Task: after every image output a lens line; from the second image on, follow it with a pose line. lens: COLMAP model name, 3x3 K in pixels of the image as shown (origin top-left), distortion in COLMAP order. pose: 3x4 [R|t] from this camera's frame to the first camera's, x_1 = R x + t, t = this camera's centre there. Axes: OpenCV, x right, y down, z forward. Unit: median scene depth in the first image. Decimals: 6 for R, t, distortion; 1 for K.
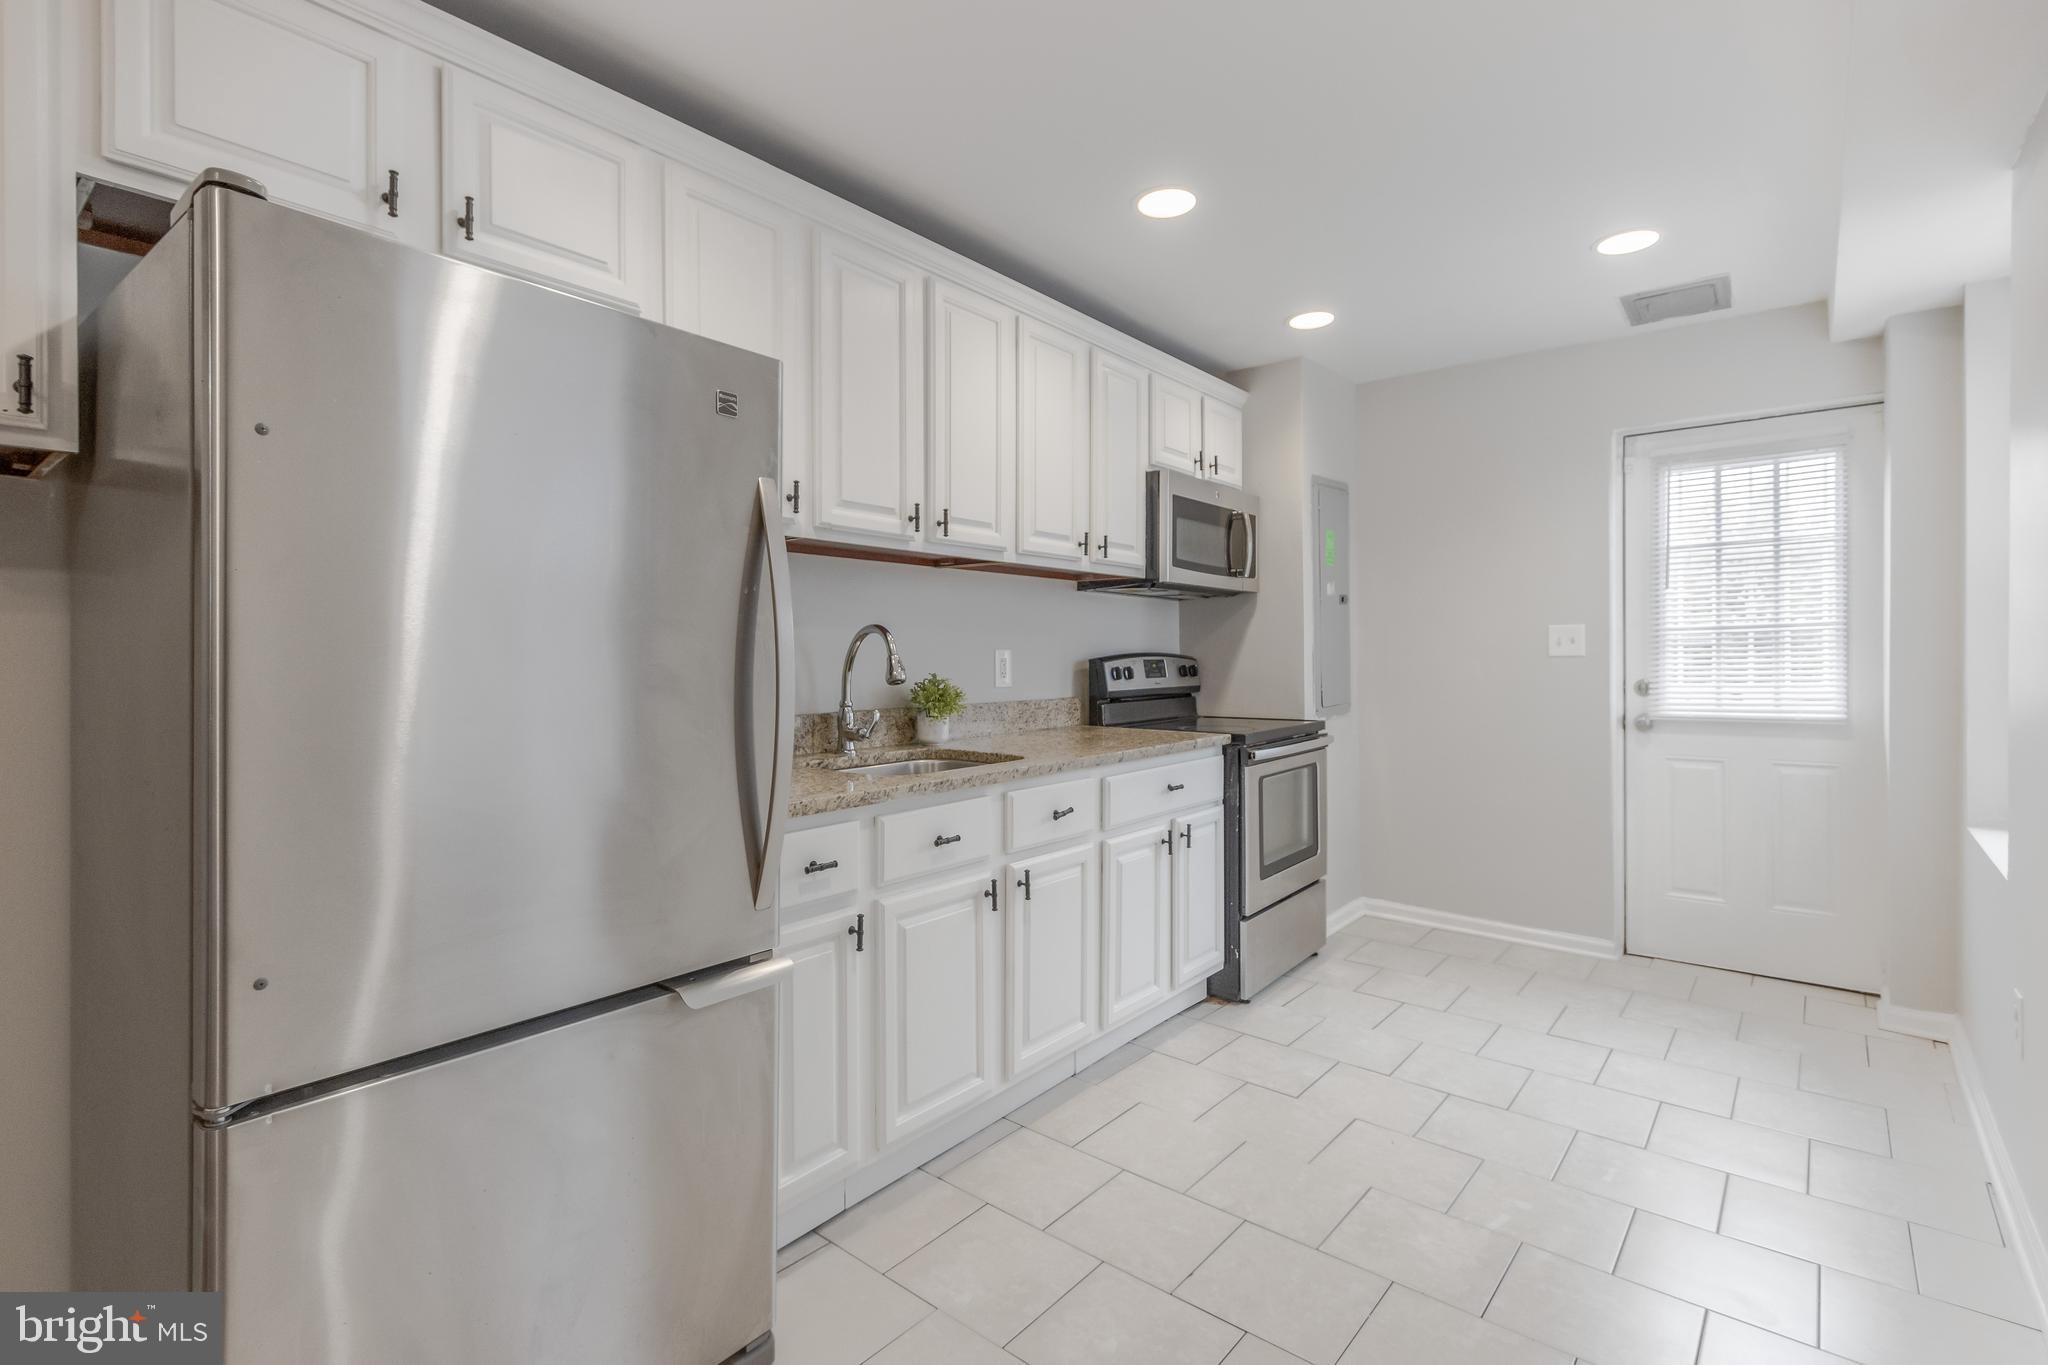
lens RADIAL K [[943.9, 0, 1017.2], [0, 943.9, 649.1], [0, 0, 1]] dist [0.000720, 0.000085]
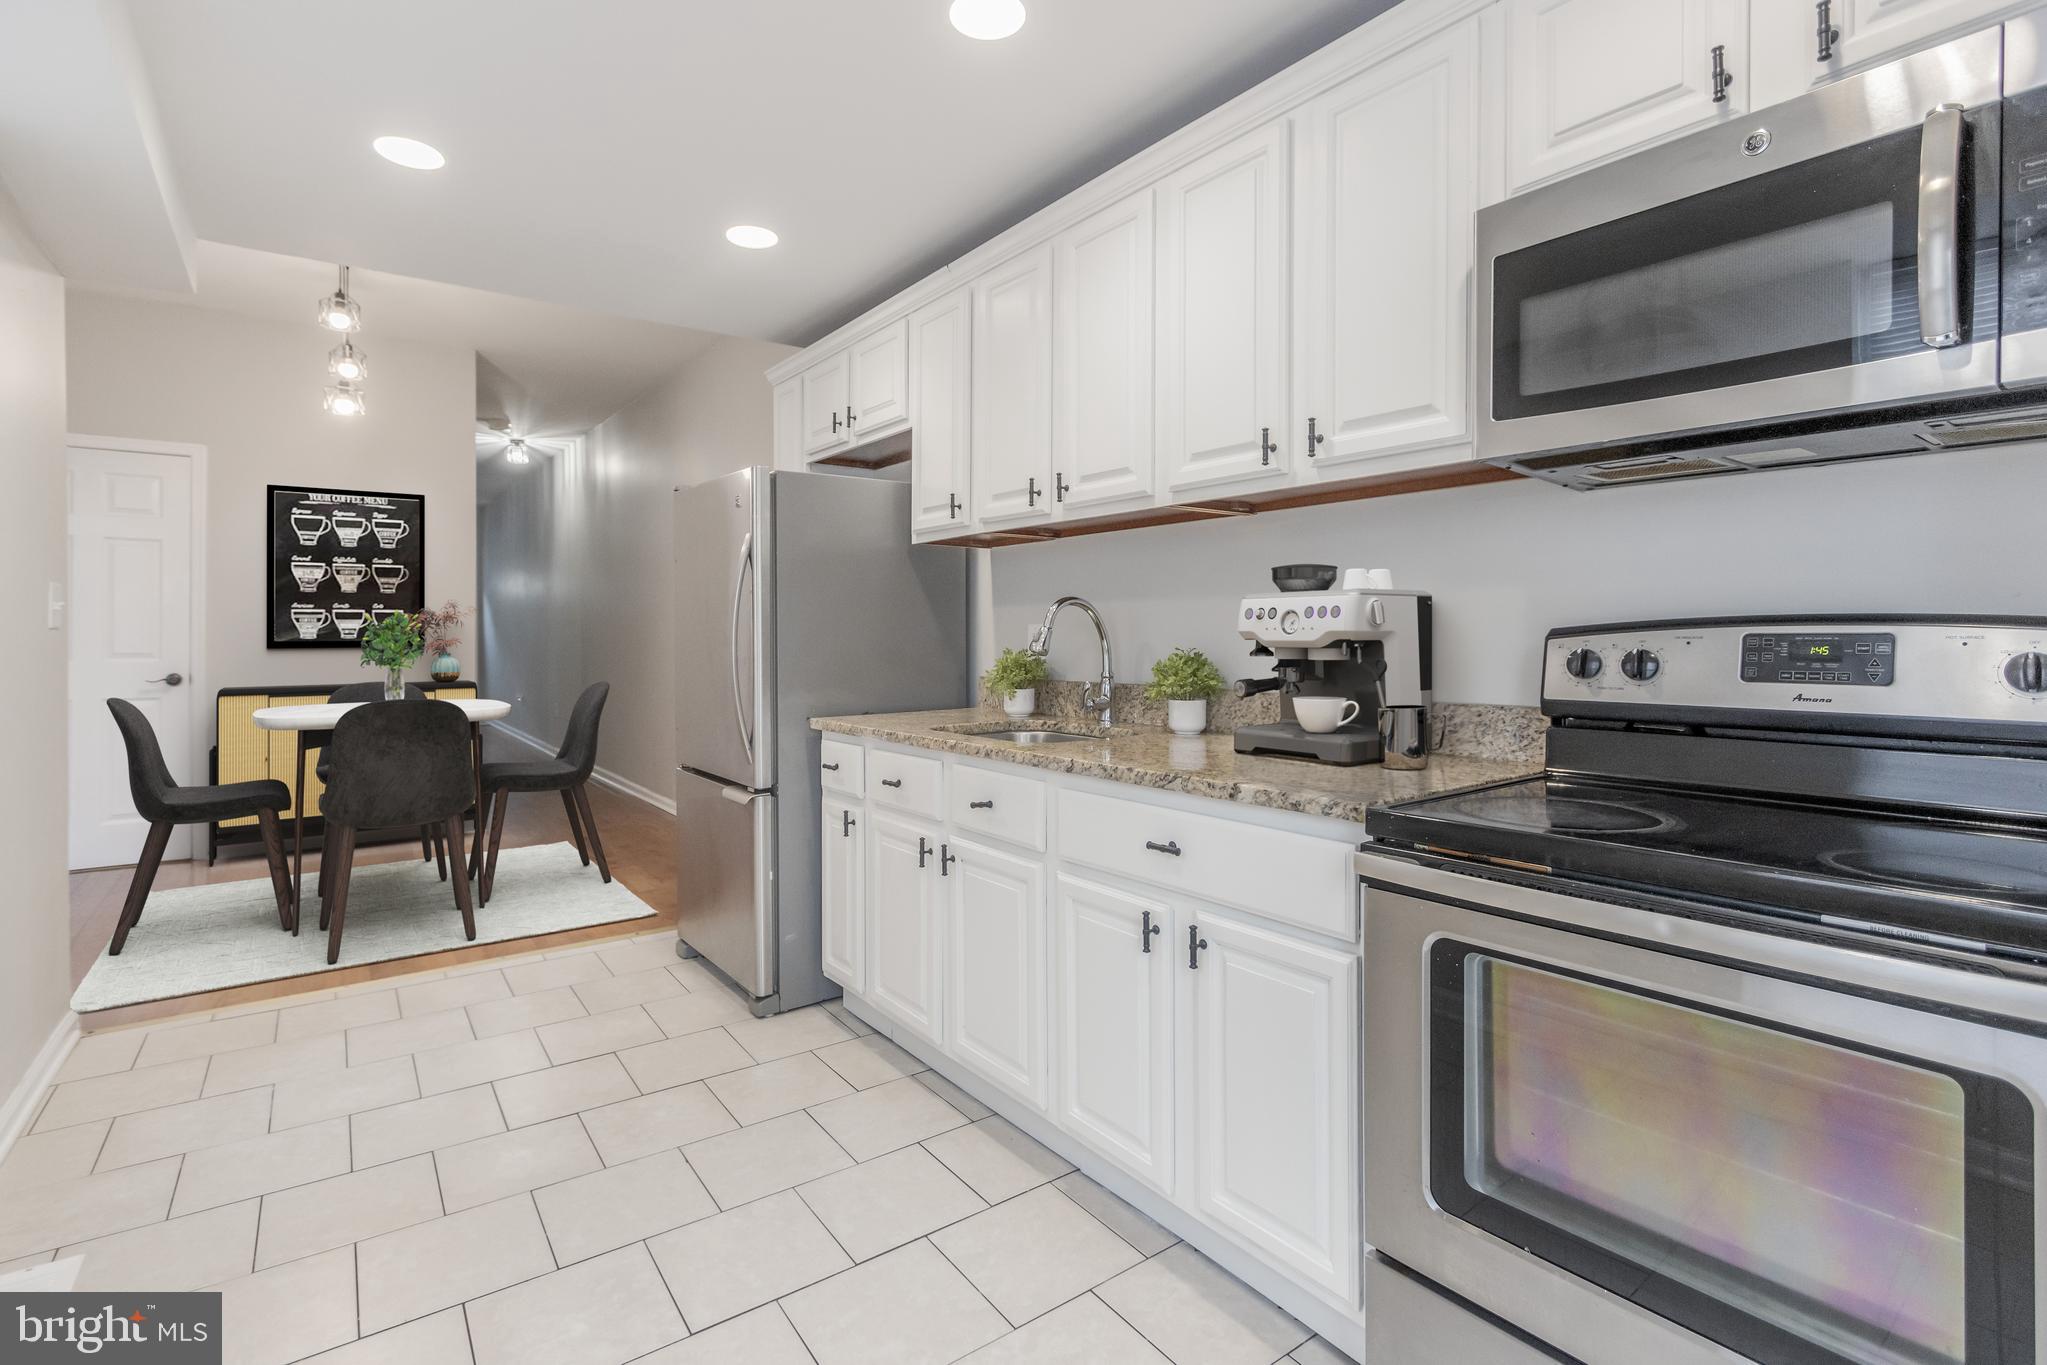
lens RADIAL K [[943.4, 0, 1016.7], [0, 943.4, 649.1], [0, 0, 1]] dist [0.000720, 0.000085]
pose [[-0.239475, 0.004968, -0.970890, 0.819305], [-0.001154, 0.999985, 0.005402, 0.021728], [0.970902, 0.002414, -0.239466, 1.134557]]
